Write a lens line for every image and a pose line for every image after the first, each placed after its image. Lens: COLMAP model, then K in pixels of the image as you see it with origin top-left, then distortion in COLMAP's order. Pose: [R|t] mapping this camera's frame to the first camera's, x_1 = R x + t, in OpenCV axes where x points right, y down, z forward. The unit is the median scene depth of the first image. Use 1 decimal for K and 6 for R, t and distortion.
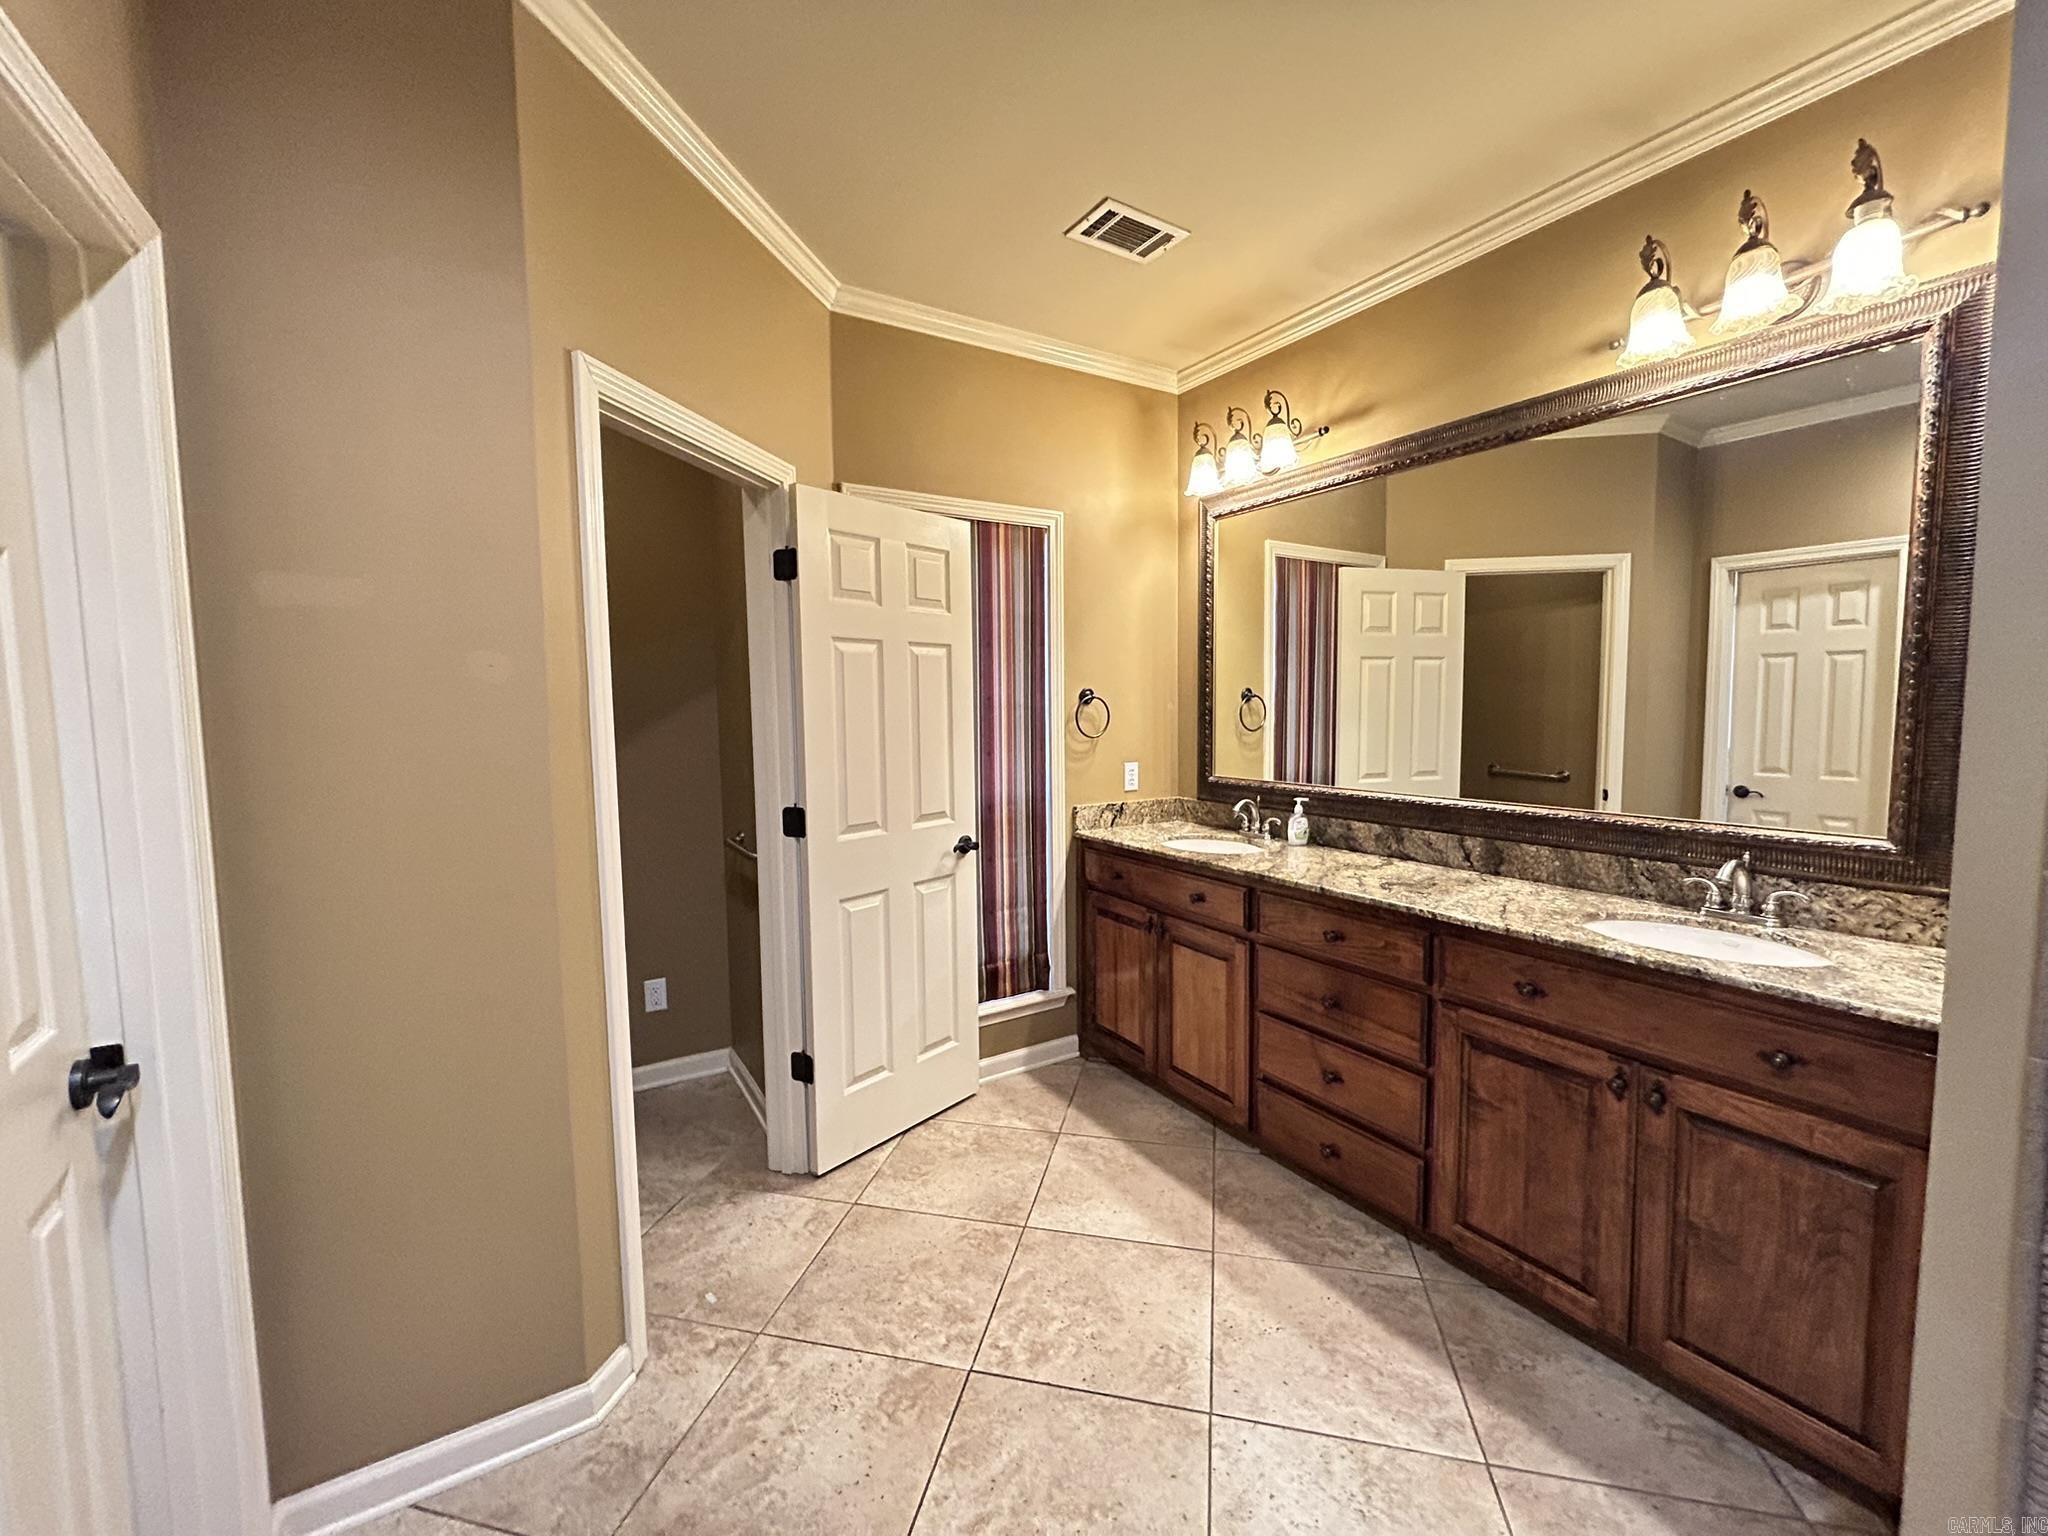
lens RADIAL K [[839.1, 0, 1026.0], [0, 839.1, 762.5], [0, 0, 1]] dist [0.000767, -0.000773]
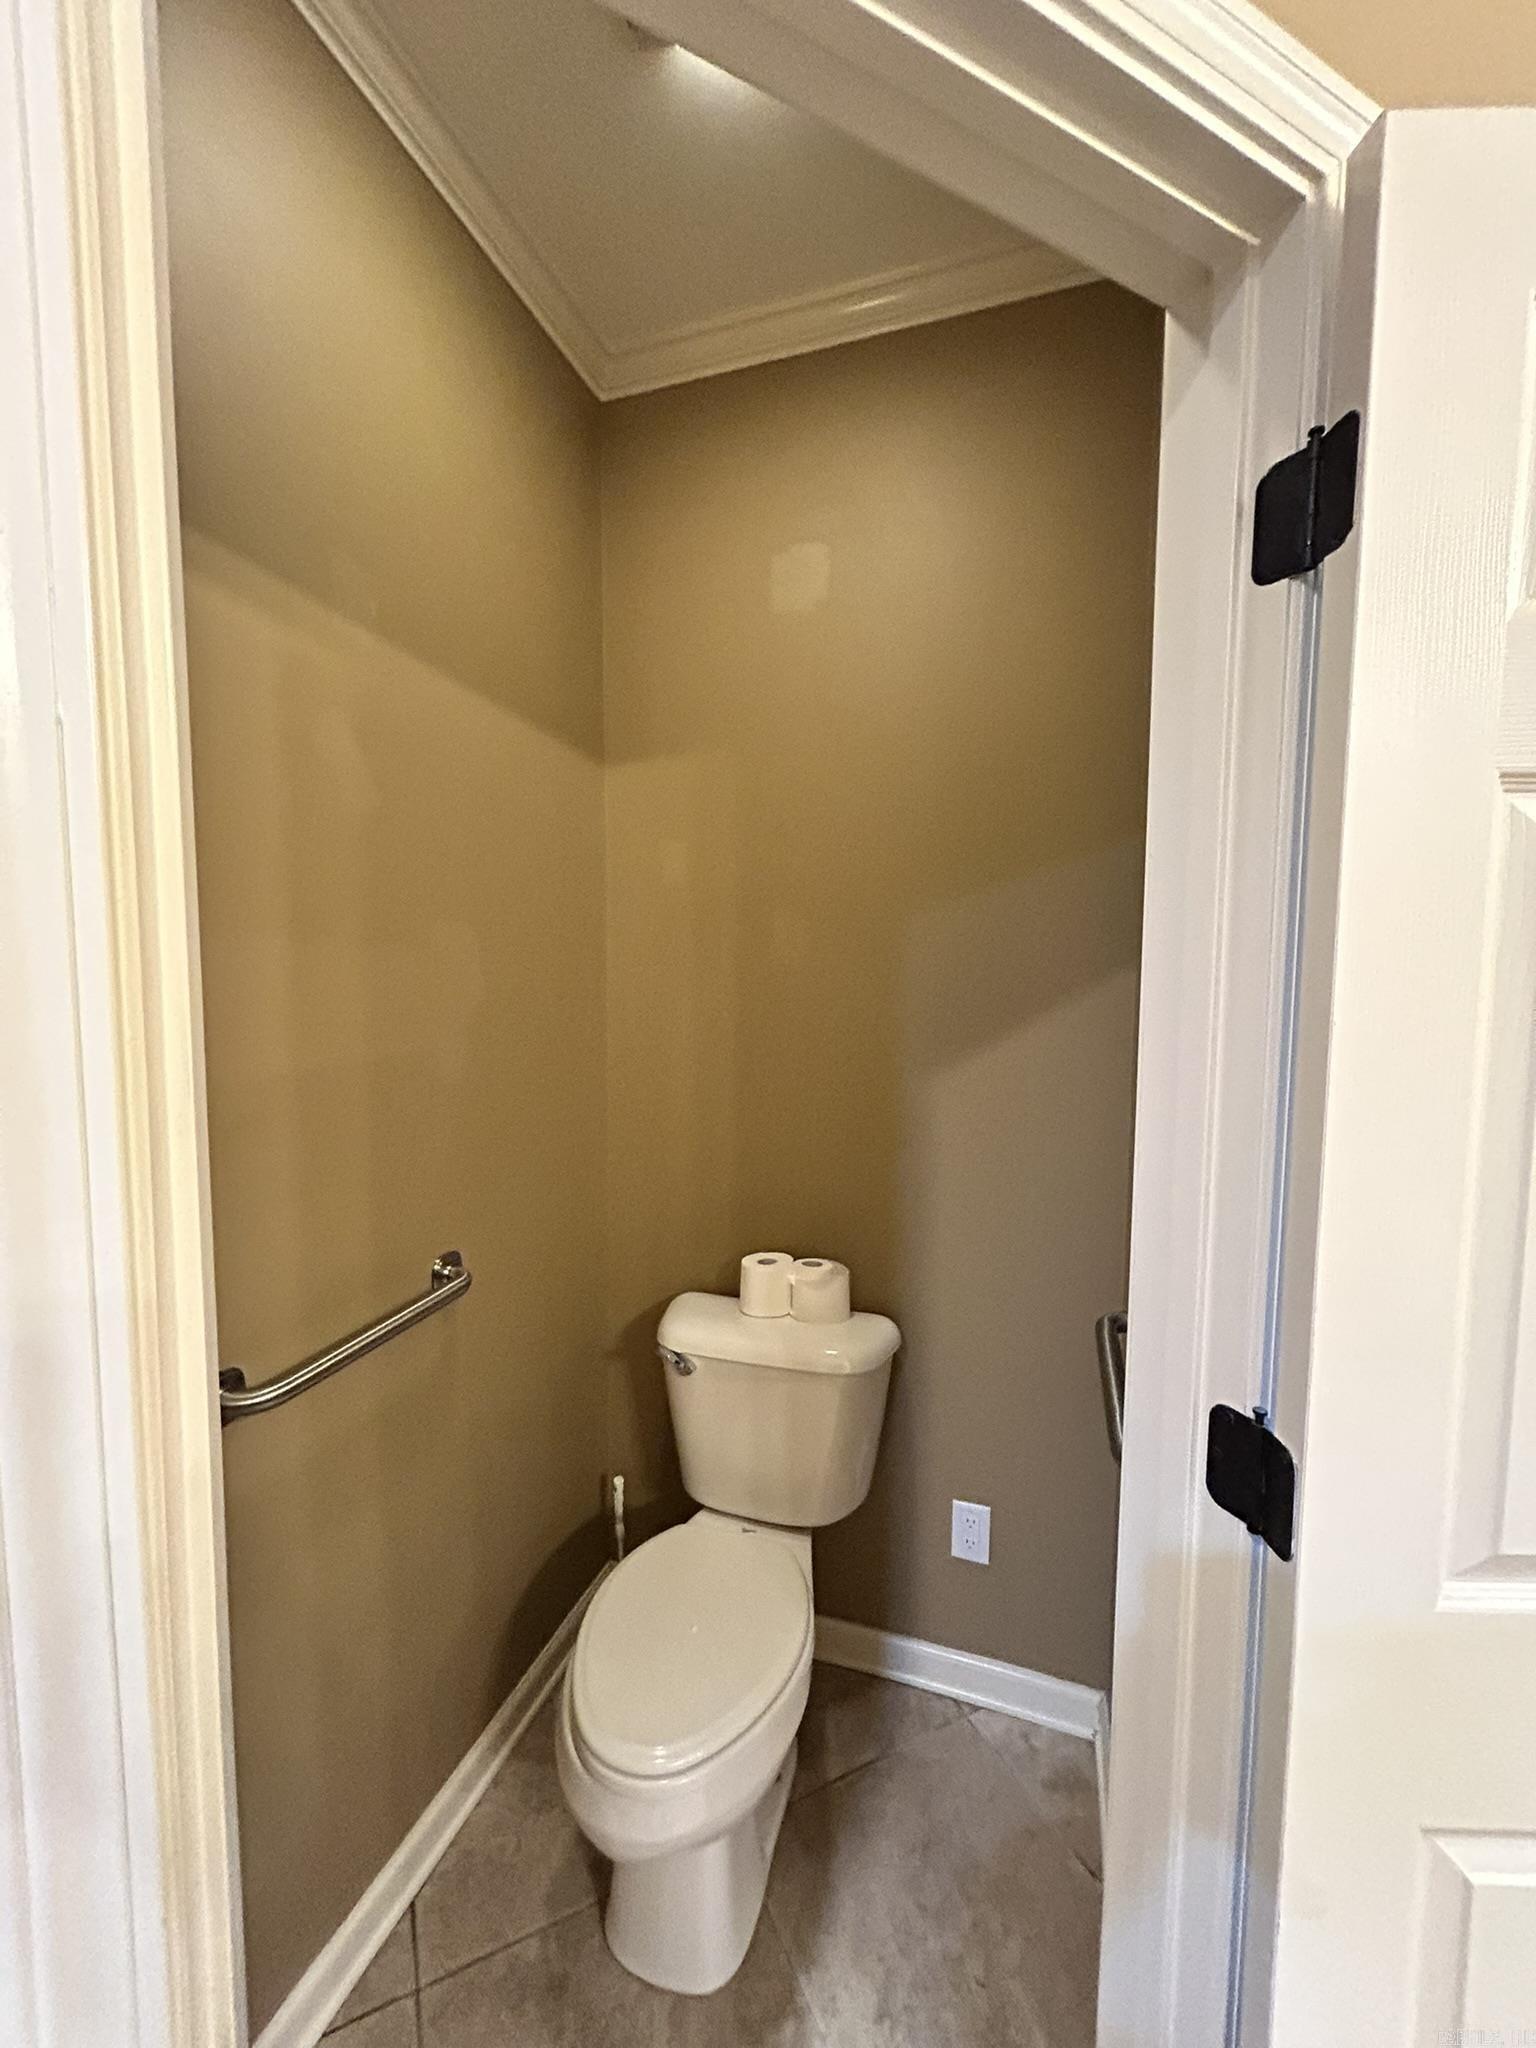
lens RADIAL K [[839.1, 0, 761.2], [0, 839.1, 1026.4], [0, 0, 1]] dist [0.000767, -0.000773]
pose [[0.638467, 0.076302, -0.765858, -0.182521], [-0.071606, 0.996647, 0.039600, -0.074268], [0.766311, 0.029557, 0.641789, 0.708485]]
